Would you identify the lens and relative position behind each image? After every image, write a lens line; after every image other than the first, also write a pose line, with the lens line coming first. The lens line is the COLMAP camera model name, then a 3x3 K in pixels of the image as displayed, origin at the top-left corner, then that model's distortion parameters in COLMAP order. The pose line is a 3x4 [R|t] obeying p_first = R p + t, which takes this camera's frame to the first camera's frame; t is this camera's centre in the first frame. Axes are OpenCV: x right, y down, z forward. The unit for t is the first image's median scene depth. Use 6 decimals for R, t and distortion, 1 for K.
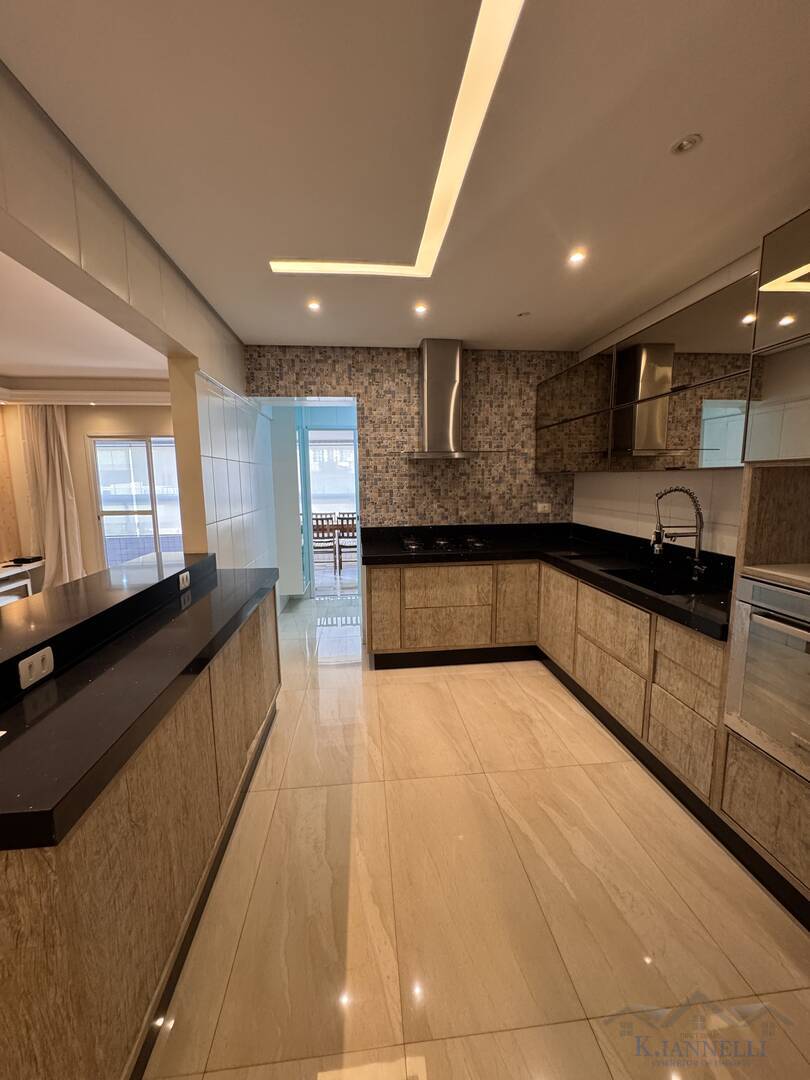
lens RADIAL K [[432.4, 0, 405.0], [0, 432.4, 540.0], [0, 0, 1]] dist [-0.002998, 0.000415]
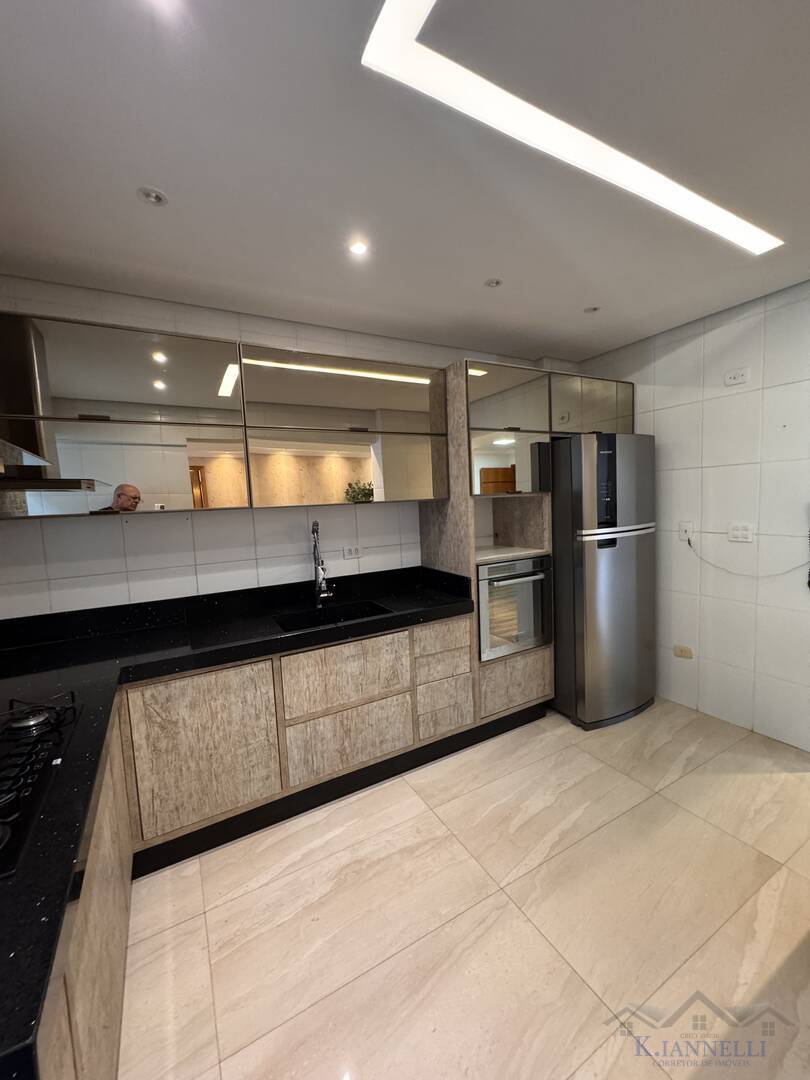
lens RADIAL K [[432.4, 0, 405.0], [0, 432.4, 540.0], [0, 0, 1]] dist [-0.002998, 0.000415]
pose [[-0.396402, -0.056084, 0.916363, -0.335929], [0.177587, 0.974597, 0.136469, -0.160136], [-0.900738, 0.216831, -0.376372, 1.060556]]
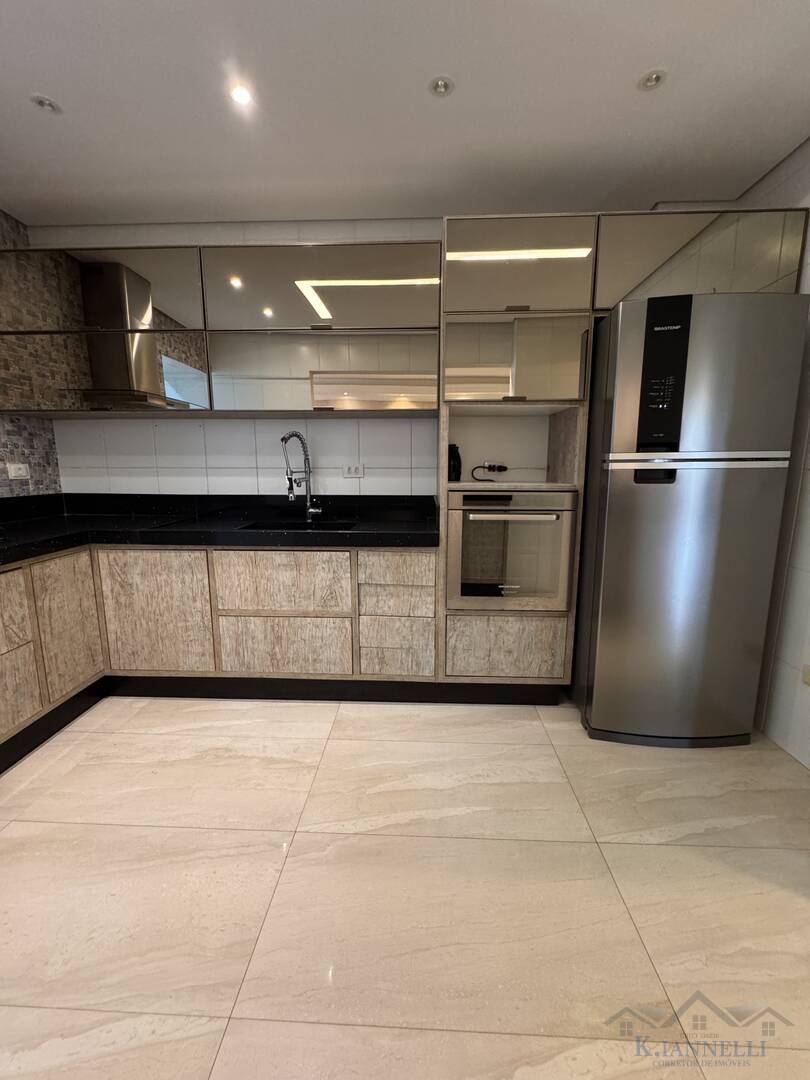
lens RADIAL K [[432.4, 0, 405.0], [0, 432.4, 540.0], [0, 0, 1]] dist [-0.002998, 0.000415]
pose [[0.142088, -0.156817, 0.977353, -0.308401], [0.136877, 0.980998, 0.137502, 0.018126], [-0.980345, 0.114240, 0.160853, 0.544535]]
